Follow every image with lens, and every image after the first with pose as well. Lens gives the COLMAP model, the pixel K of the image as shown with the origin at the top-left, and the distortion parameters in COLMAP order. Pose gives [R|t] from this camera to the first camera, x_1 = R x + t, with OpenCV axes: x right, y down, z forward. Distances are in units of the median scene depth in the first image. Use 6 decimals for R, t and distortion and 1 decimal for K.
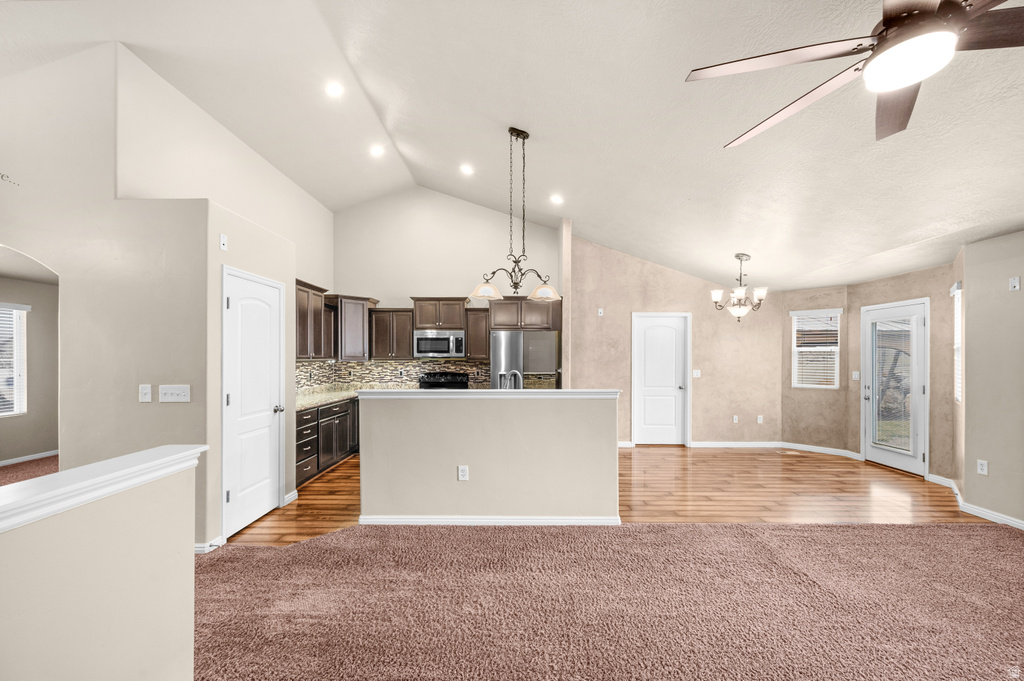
lens RADIAL K [[411.0, 0, 509.2], [0, 411.0, 356.8], [0, 0, 1]] dist [0.002044, -0.000573]
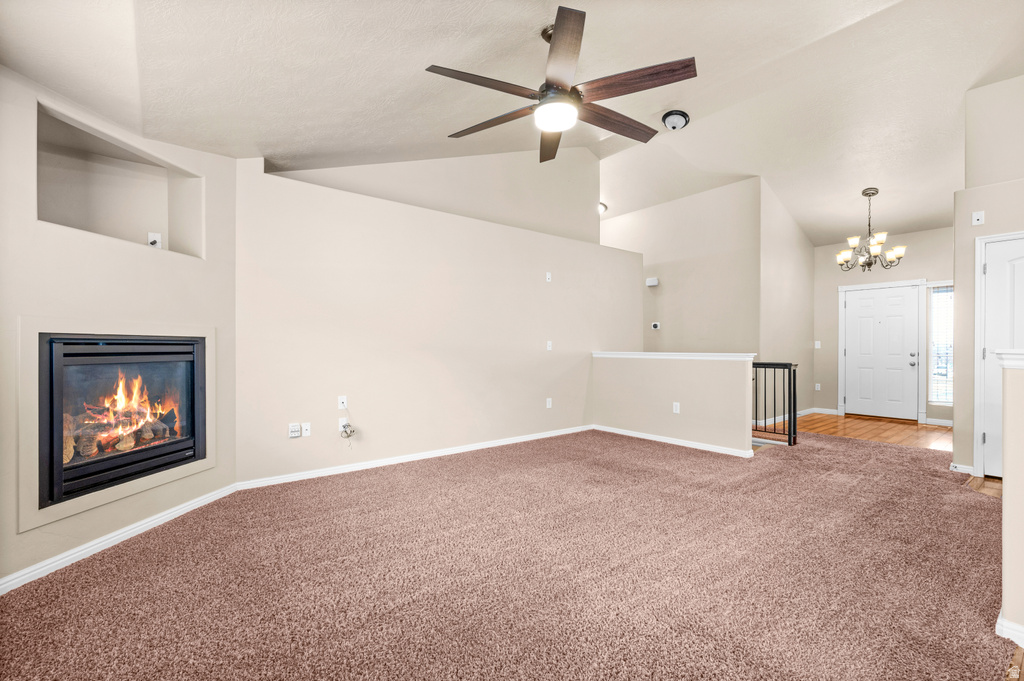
lens RADIAL K [[451.9, 0, 510.6], [0, 451.9, 349.3], [0, 0, 1]] dist [0.000233, -0.001363]
pose [[-0.772508, 0.006065, -0.634975, 0.606427], [0.000924, 0.999964, 0.008426, 0.043264], [0.635004, 0.005922, -0.772486, 0.608675]]
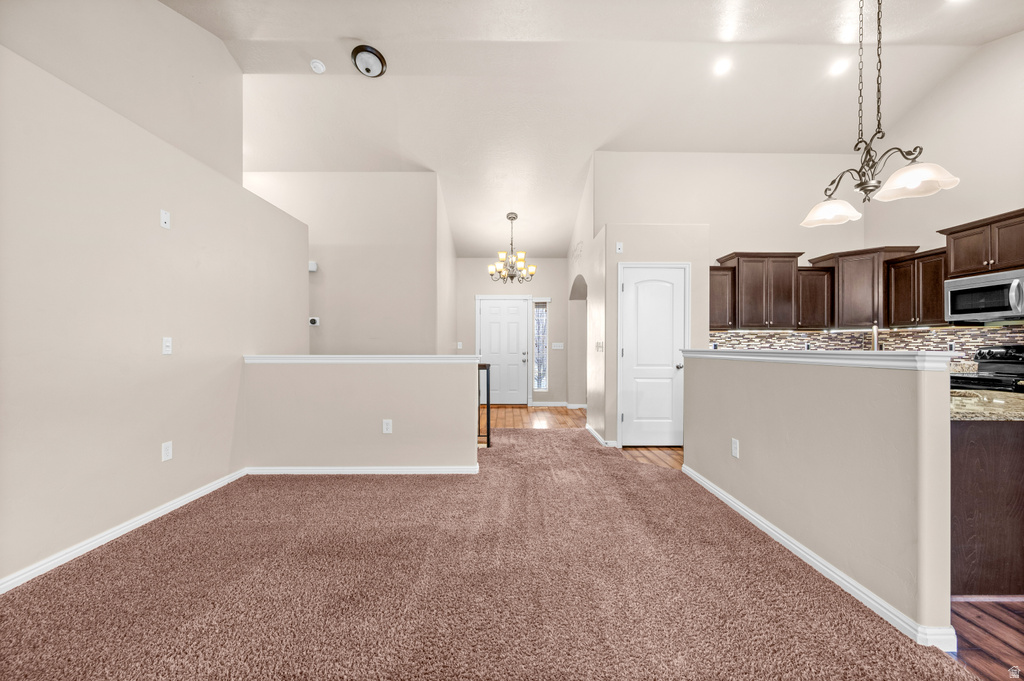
lens RADIAL K [[411.0, 0, 517.5], [0, 411.0, 347.0], [0, 0, 1]] dist [0.002044, -0.000573]
pose [[0.028324, 0.002448, -0.999596, 0.421657], [-0.001944, 0.999995, 0.002394, 0.043477], [0.999597, 0.001876, 0.028328, 0.310911]]
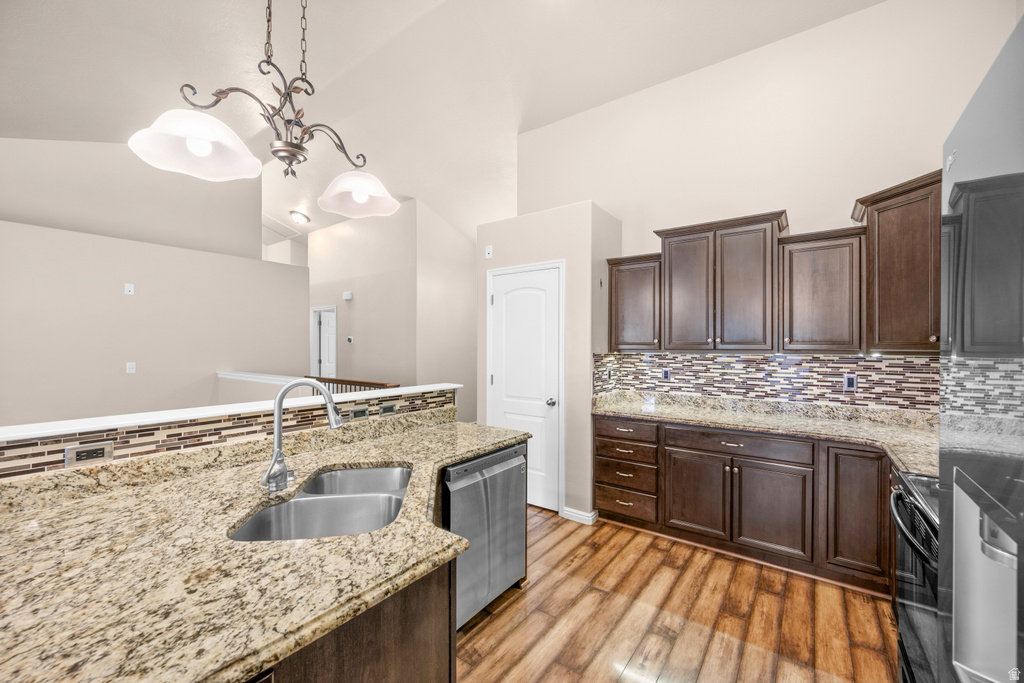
lens RADIAL K [[409.8, 0, 512.8], [0, 409.8, 343.8], [0, 0, 1]] dist [-0.002712, 0.000595]
pose [[-0.581600, -0.003634, -0.813467, 0.141609], [-0.001257, 0.999993, -0.003568, 0.001895], [0.813474, -0.001052, -0.581600, 0.940971]]
